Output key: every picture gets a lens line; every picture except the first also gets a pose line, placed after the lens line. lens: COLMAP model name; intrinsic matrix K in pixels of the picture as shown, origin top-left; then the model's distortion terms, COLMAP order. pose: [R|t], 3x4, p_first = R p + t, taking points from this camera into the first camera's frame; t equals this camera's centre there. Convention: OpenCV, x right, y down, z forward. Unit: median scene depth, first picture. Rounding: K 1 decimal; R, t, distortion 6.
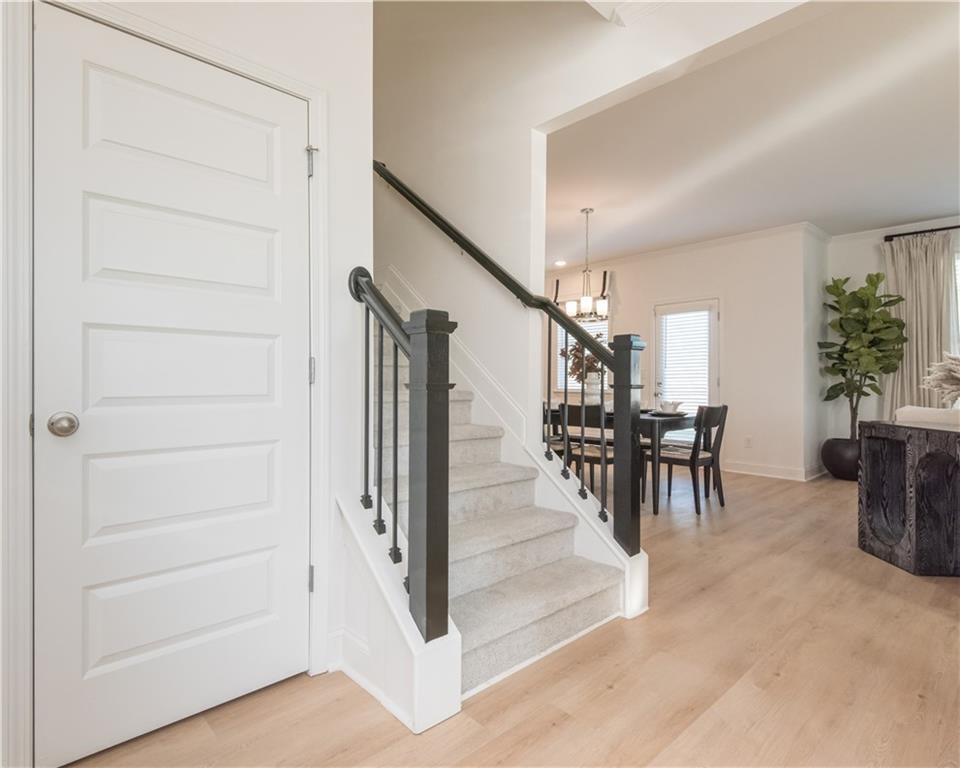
lens RADIAL K [[524.3, 0, 484.3], [0, 524.3, 380.5], [0, 0, 1]] dist [0.013655, -0.012248]
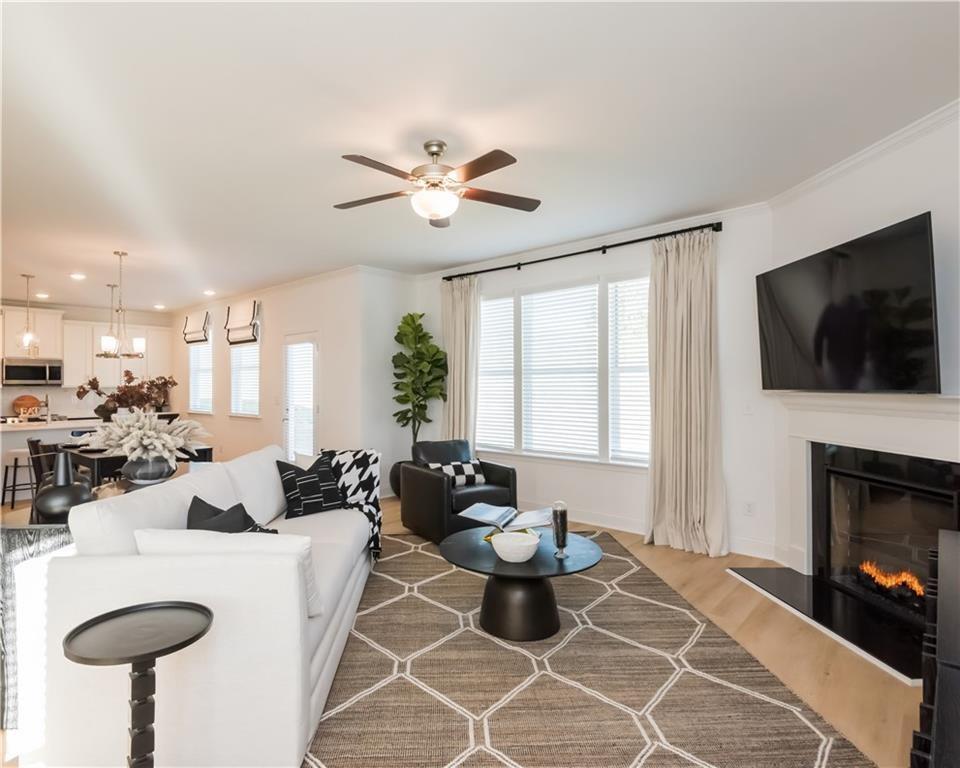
lens RADIAL K [[524.3, 0, 440.3], [0, 524.3, 384.0], [0, 0, 1]] dist [0.013655, -0.012248]
pose [[0.997509, -0.007283, 0.070165, 0.673360], [0.007549, 0.999965, -0.003522, -0.046253], [-0.070137, 0.004043, 0.997529, -0.091801]]
